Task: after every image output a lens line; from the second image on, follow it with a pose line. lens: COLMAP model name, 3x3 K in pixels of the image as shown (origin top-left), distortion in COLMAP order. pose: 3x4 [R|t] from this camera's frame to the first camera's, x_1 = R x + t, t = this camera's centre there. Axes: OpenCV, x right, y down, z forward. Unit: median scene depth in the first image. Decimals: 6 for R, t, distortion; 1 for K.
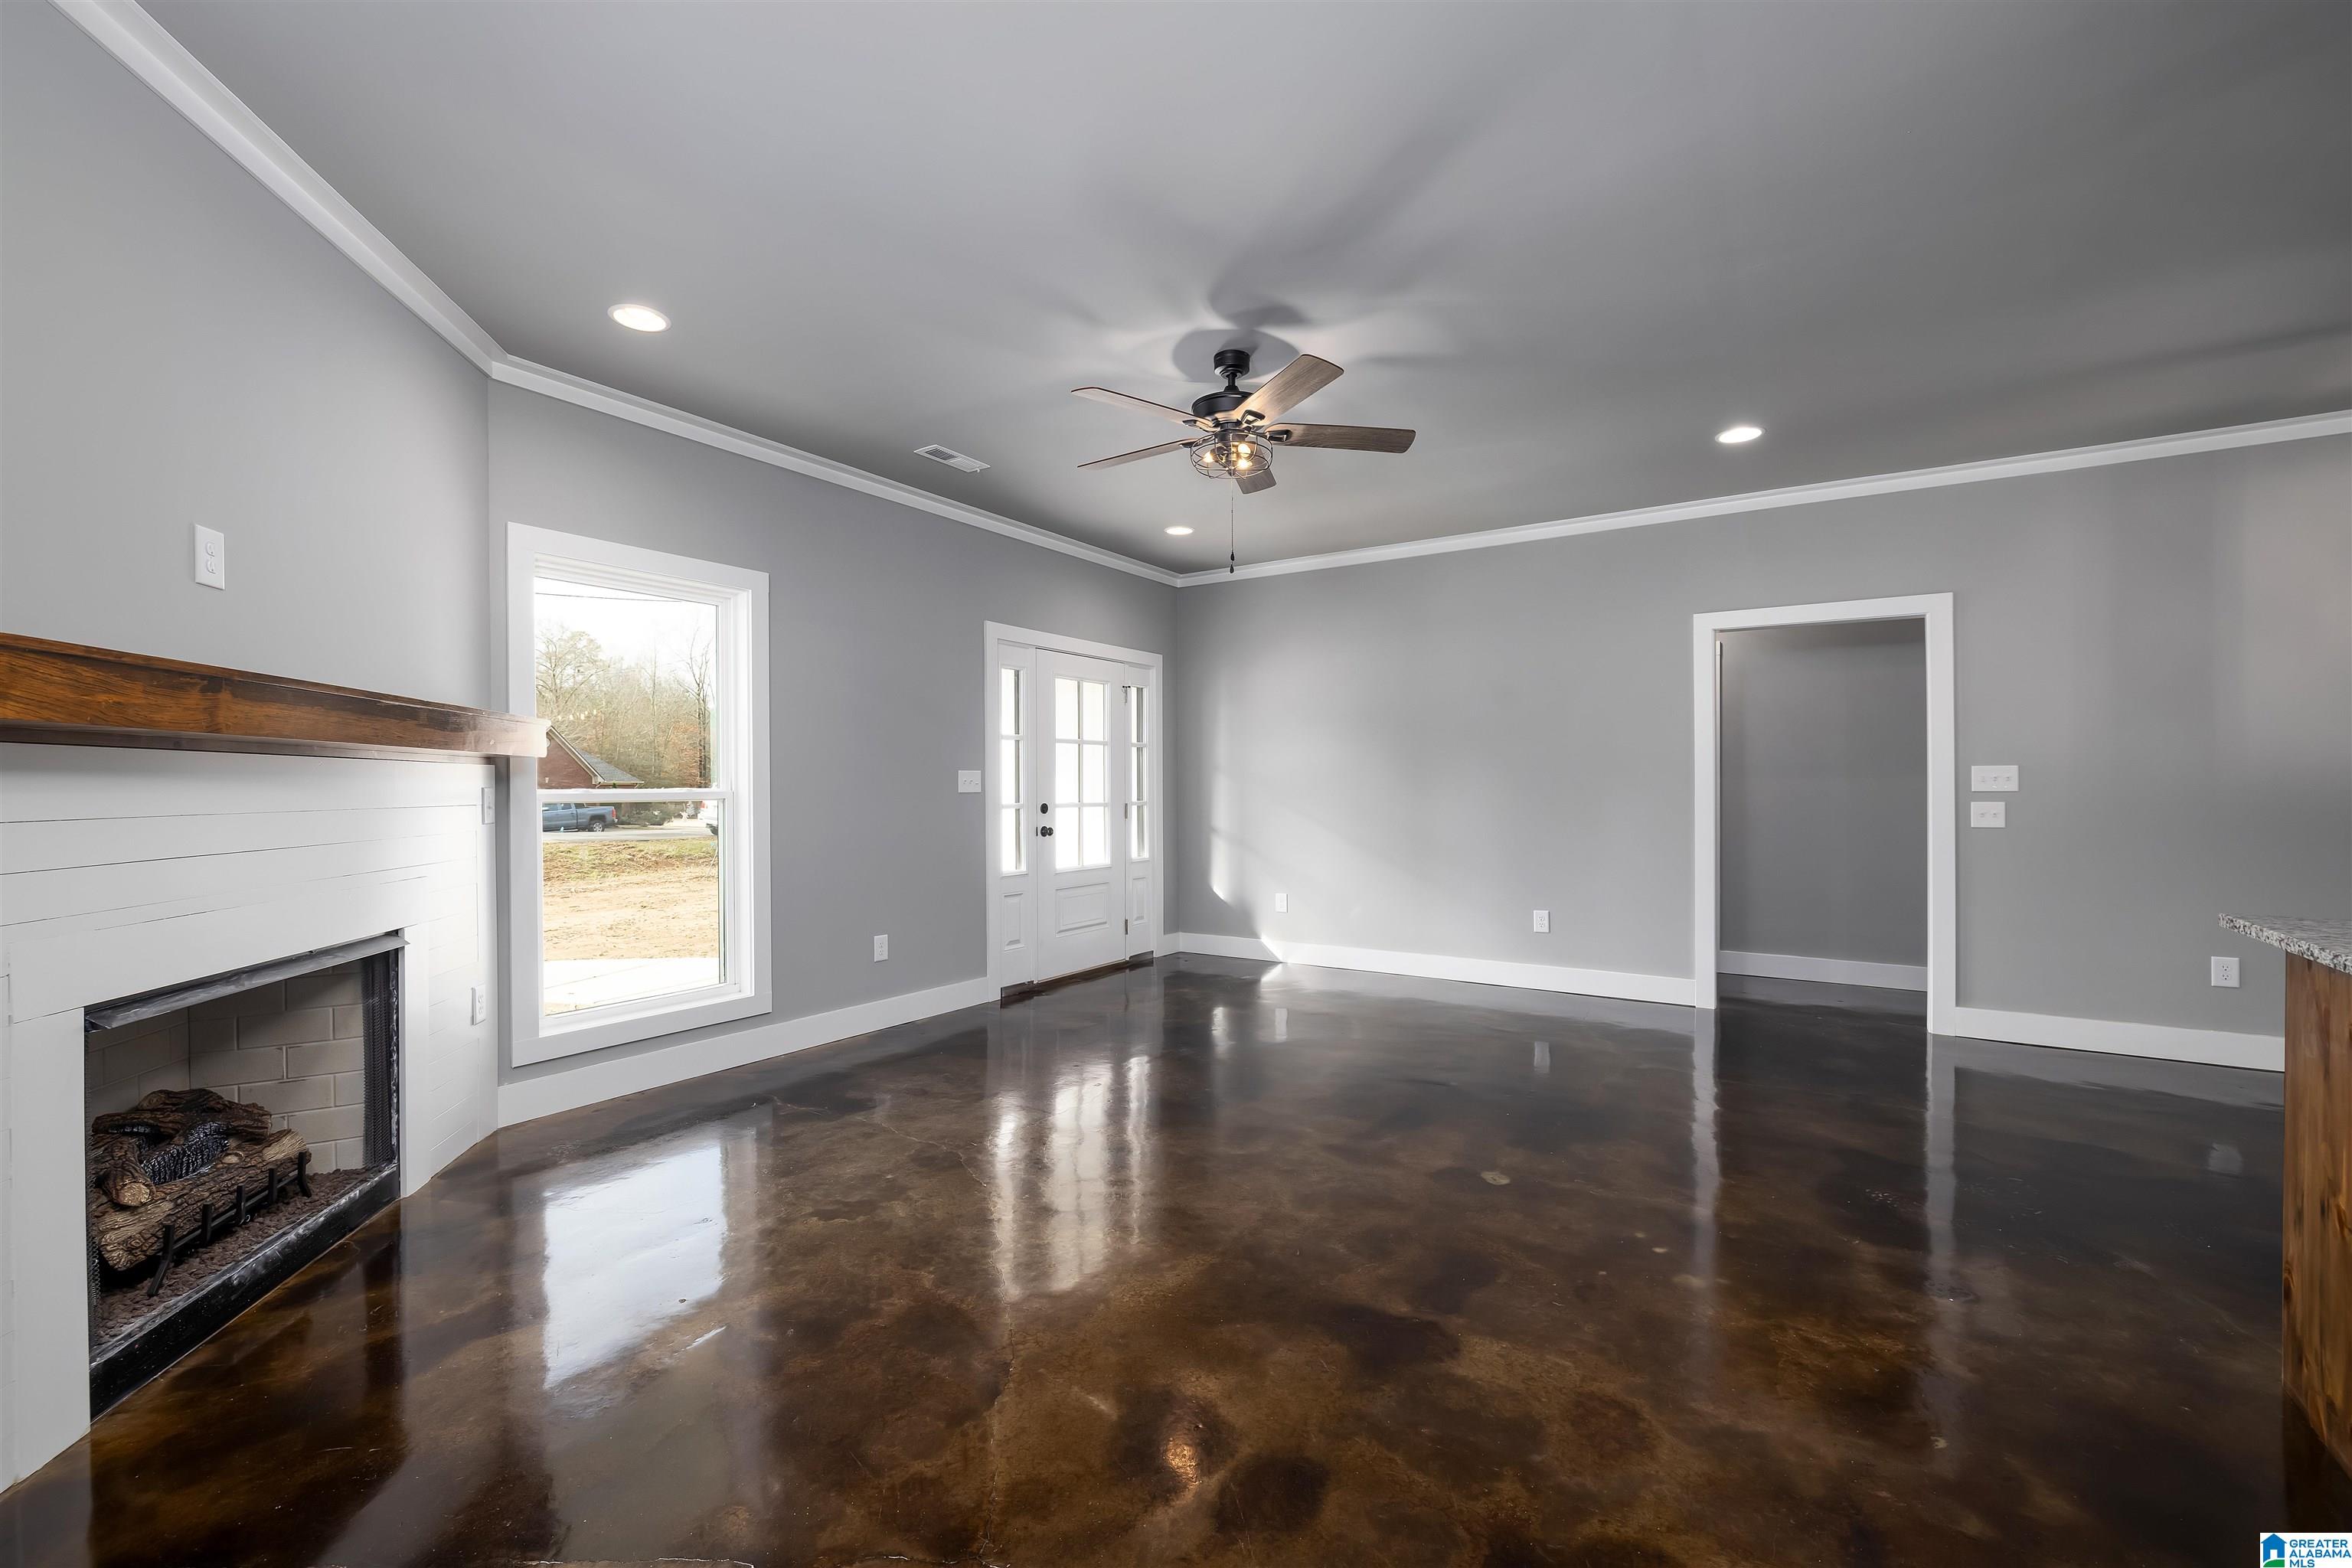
lens RADIAL K [[988.4, 0, 1174.2], [0, 988.4, 788.1], [0, 0, 1]] dist [0.001811, -0.000038]
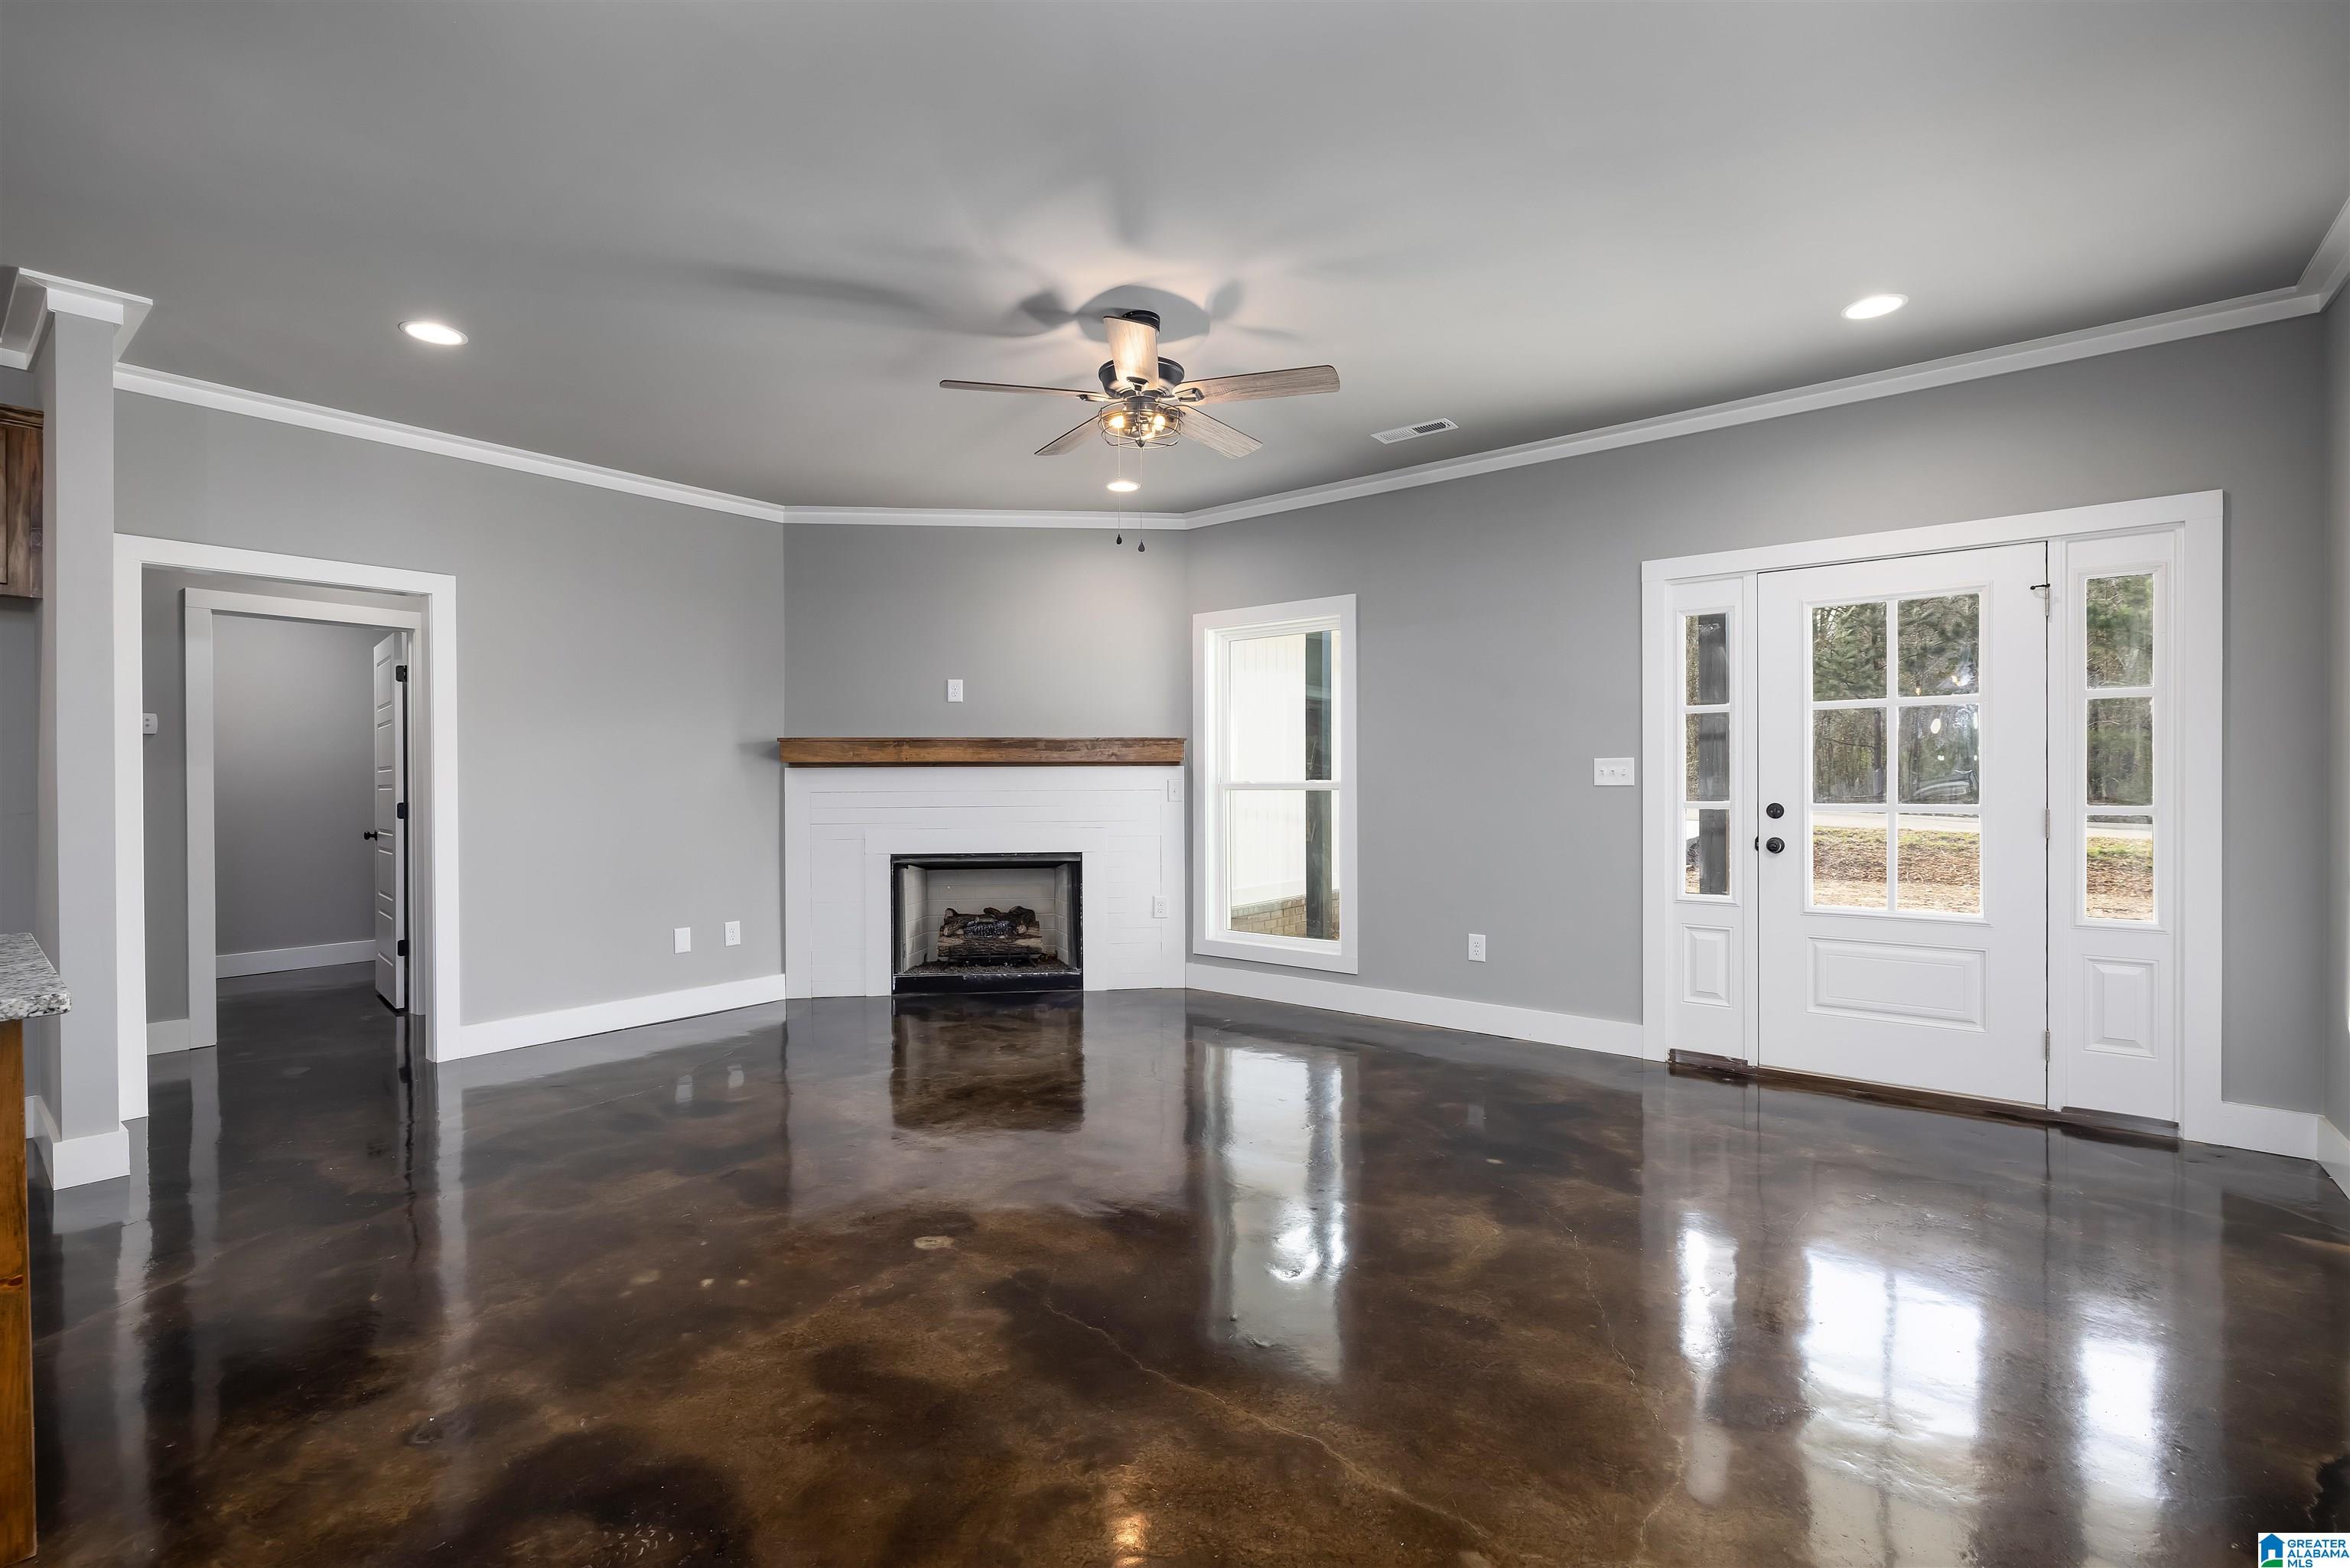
lens RADIAL K [[1047.6, 0, 1146.4], [0, 1047.6, 786.4], [0, 0, 1]] dist [-0.002112, -0.000128]
pose [[-0.111249, 0.008640, -0.993755, 0.740728], [0.002278, 0.999962, 0.008439, -0.003120], [0.993790, -0.001325, -0.111265, 0.793529]]
